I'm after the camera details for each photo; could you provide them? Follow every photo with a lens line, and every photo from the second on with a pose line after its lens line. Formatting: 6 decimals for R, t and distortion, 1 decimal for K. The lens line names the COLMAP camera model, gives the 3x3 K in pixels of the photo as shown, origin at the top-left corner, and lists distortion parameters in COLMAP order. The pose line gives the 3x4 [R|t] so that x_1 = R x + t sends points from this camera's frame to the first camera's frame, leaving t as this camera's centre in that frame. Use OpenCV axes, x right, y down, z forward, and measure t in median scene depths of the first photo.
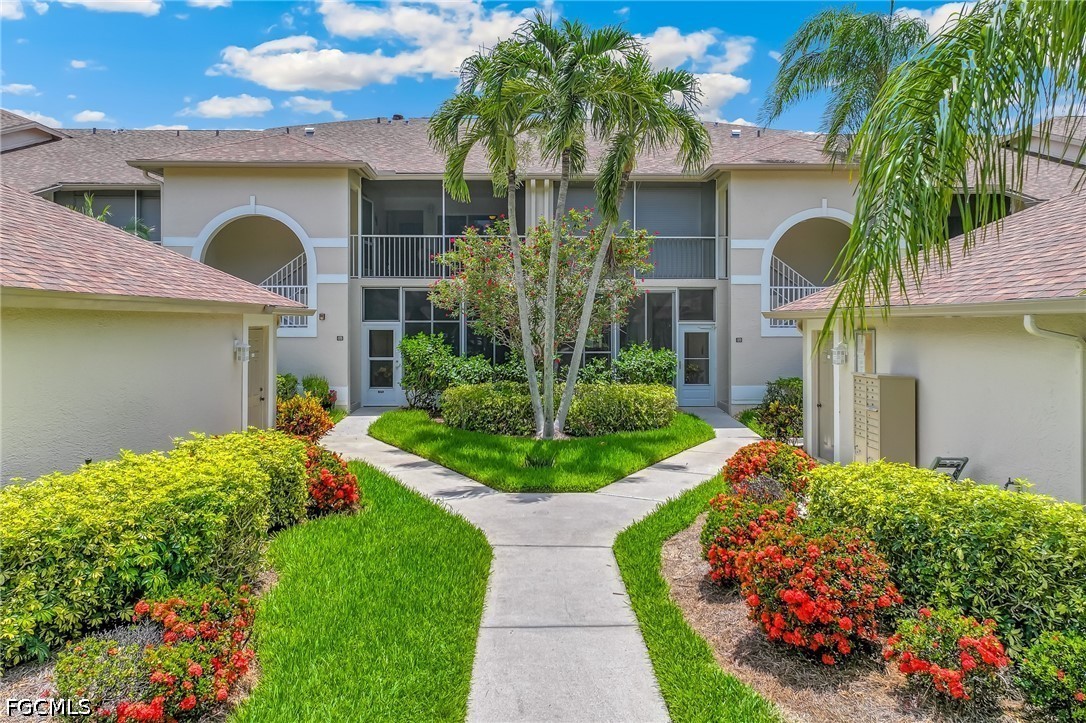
lens RADIAL K [[761.3, 0, 546.7], [0, 761.3, 319.1], [0, 0, 1]] dist [0.009040, 0.005954]
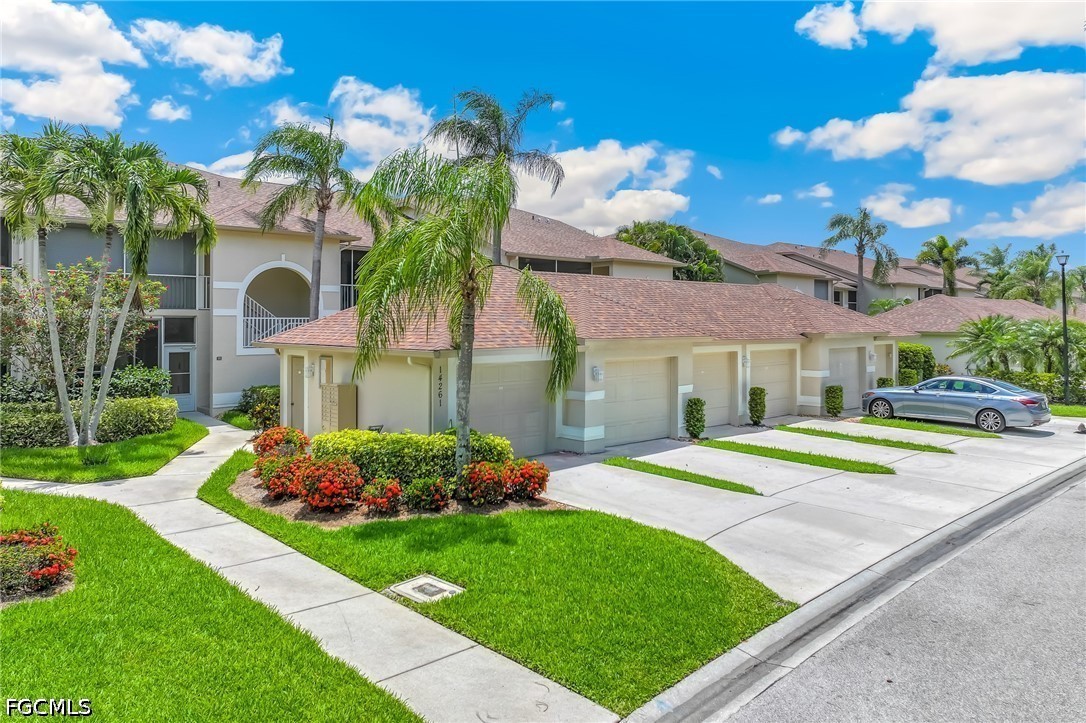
lens RADIAL K [[761.3, 0, 546.7], [0, 761.3, 319.1], [0, 0, 1]] dist [0.009040, 0.005954]
pose [[0.737295, 0.003071, 0.675564, -0.281858], [-0.005858, 0.999981, 0.001847, -0.059386], [-0.675545, -0.005320, 0.737299, -0.444435]]
